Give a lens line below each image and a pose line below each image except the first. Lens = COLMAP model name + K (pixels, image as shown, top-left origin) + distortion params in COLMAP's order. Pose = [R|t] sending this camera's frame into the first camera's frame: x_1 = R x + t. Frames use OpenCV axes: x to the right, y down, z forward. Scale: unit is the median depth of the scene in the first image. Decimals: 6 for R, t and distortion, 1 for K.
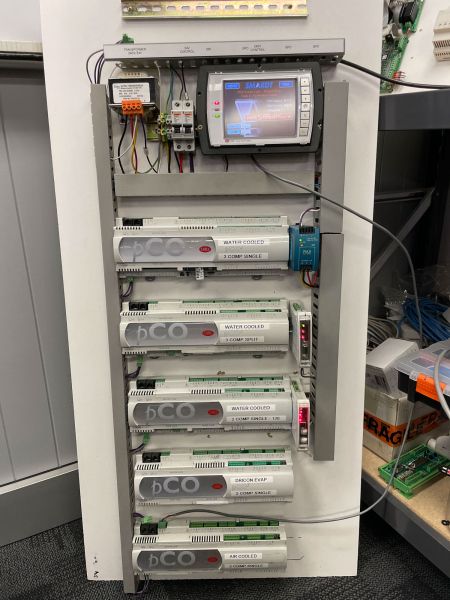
lens RADIAL K [[457.6, 0, 225.0], [0, 457.6, 300.0], [0, 0, 1]] dist [0.083966, -0.119143]
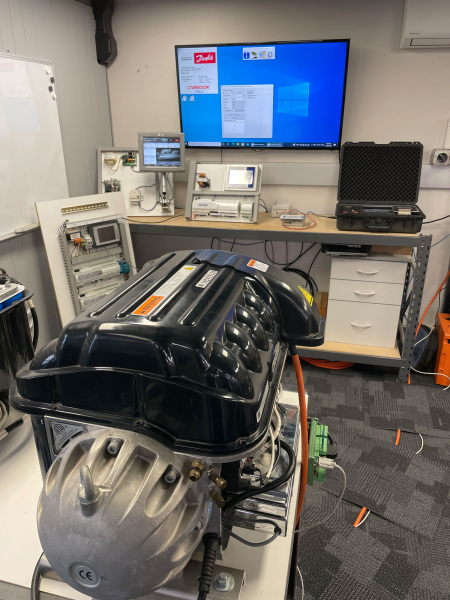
lens RADIAL K [[457.6, 0, 225.0], [0, 457.6, 300.0], [0, 0, 1]] dist [0.083966, -0.119143]
pose [[0.671647, -0.267310, 0.690967, -1.822691], [0.239666, 0.960887, 0.138768, -0.171403], [-0.701035, 0.072398, 0.709442, -2.078457]]
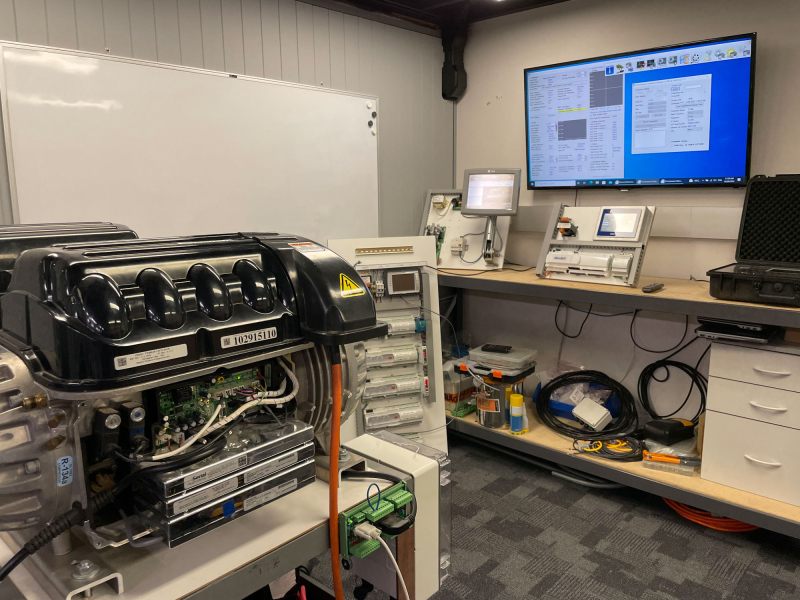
lens RADIAL K [[610.1, 0, 403.6], [0, 610.1, 296.3], [0, 0, 1]] dist [0.083966, -0.119143]
pose [[0.944781, -0.057352, 0.322644, -1.146581], [0.109449, 0.983254, -0.145715, 0.254818], [-0.308884, 0.172982, 0.935237, -2.588830]]
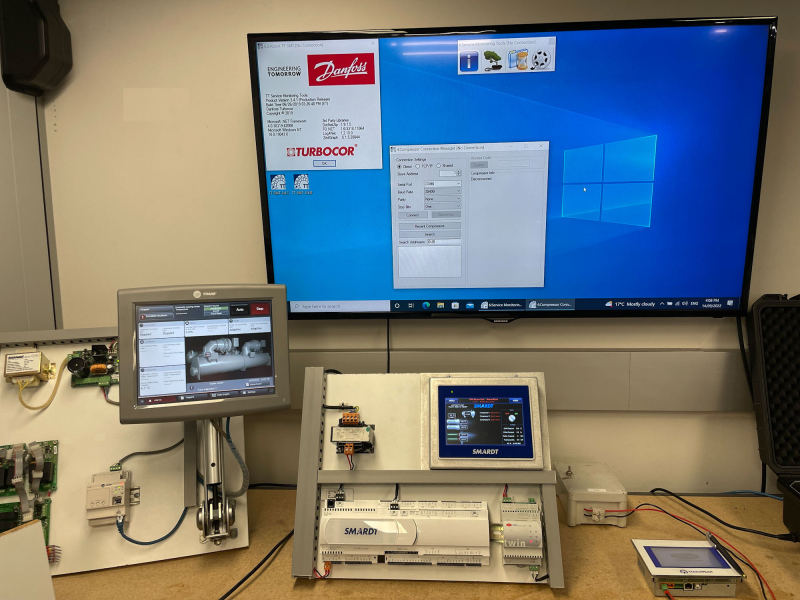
lens RADIAL K [[610.1, 0, 403.6], [0, 610.1, 296.3], [0, 0, 1]] dist [0.083966, -0.119143]
pose [[0.532567, -0.103572, 0.840027, -0.256022], [0.288872, 0.955133, -0.065377, -0.801268], [-0.795566, 0.277478, 0.538592, -0.377179]]
